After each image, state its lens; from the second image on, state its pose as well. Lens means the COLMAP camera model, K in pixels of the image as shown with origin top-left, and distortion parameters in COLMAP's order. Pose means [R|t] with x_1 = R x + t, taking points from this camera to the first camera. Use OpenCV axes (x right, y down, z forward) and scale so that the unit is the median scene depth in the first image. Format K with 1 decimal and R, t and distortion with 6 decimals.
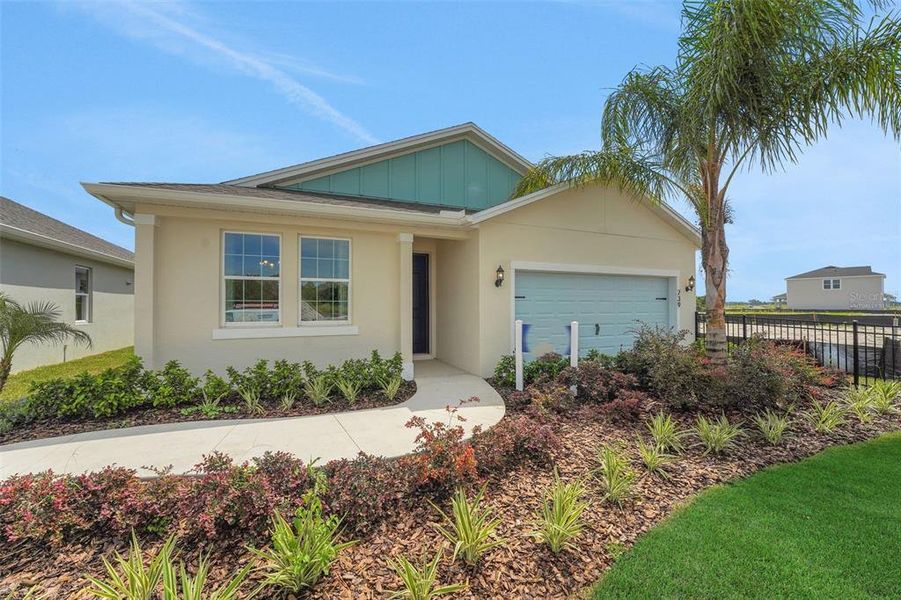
lens RADIAL K [[378.2, 0, 451.4], [0, 378.2, 301.4], [0, 0, 1]] dist [-0.024720, 0.001196]
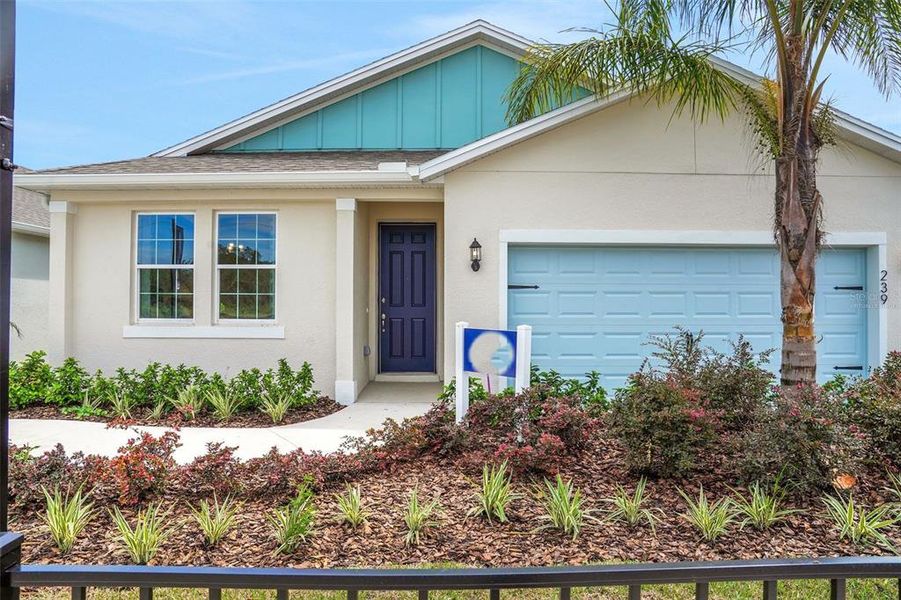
lens RADIAL K [[646.0, 0, 444.5], [0, 646.0, 292.5], [0, 0, 1]] dist [-0.080073, 0.028214]
pose [[0.910232, -0.003915, -0.414079, 0.589223], [0.001188, 0.999976, -0.006843, 0.006462], [0.414096, 0.005737, 0.910215, -0.035963]]
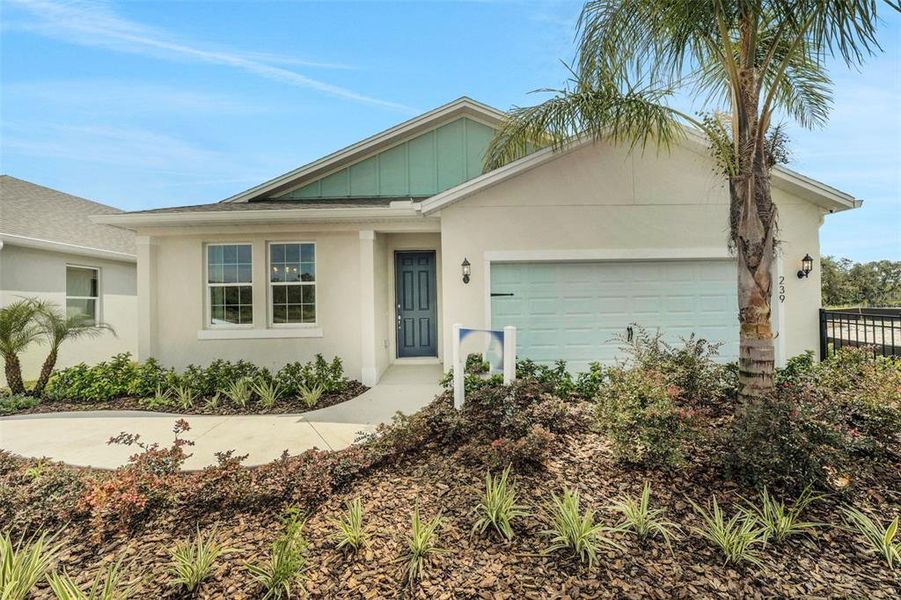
lens RADIAL K [[378.2, 0, 446.9], [0, 378.2, 301.2], [0, 0, 1]] dist [-0.024720, 0.001196]
pose [[0.915545, -0.019829, -0.401726, 0.465772], [0.021828, 0.999762, 0.000398, 0.000174], [0.401622, -0.009133, 0.915760, 0.228682]]
